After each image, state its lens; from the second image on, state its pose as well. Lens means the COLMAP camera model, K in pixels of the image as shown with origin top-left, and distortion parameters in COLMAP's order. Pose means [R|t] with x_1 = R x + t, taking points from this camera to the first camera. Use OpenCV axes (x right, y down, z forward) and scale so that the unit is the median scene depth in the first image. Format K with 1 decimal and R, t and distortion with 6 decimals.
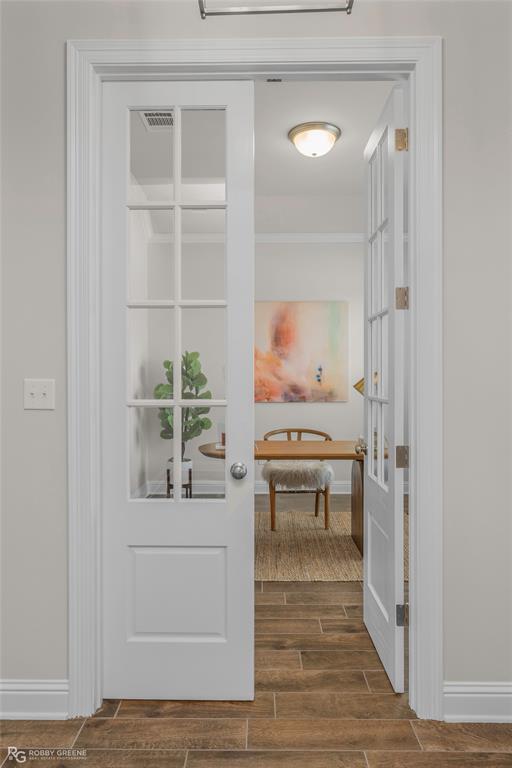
lens RADIAL K [[510.6, 0, 255.7], [0, 510.6, 377.4], [0, 0, 1]] dist [0.004226, 0.003260]
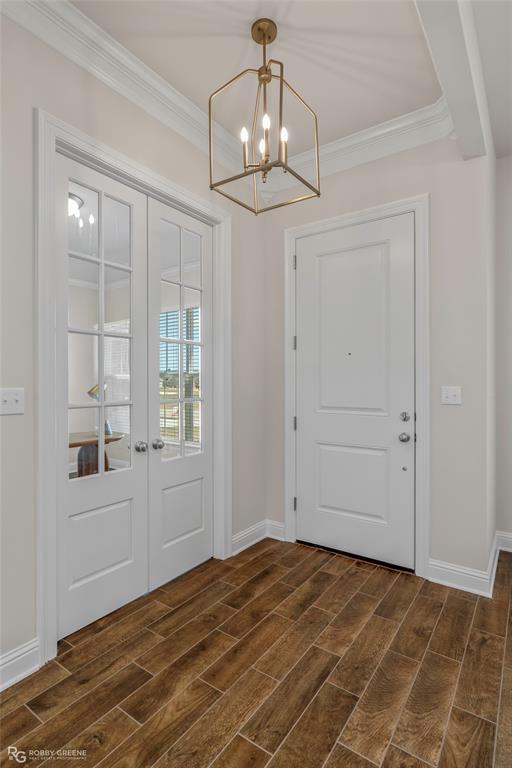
lens RADIAL K [[399.5, 0, 257.0], [0, 399.5, 383.5], [0, 0, 1]] dist [0.015513, -0.000458]
pose [[0.564644, -0.003983, 0.825325, -0.861906], [0.005273, 0.999985, 0.001218, -0.005008], [-0.825317, 0.003664, 0.564657, 0.034113]]
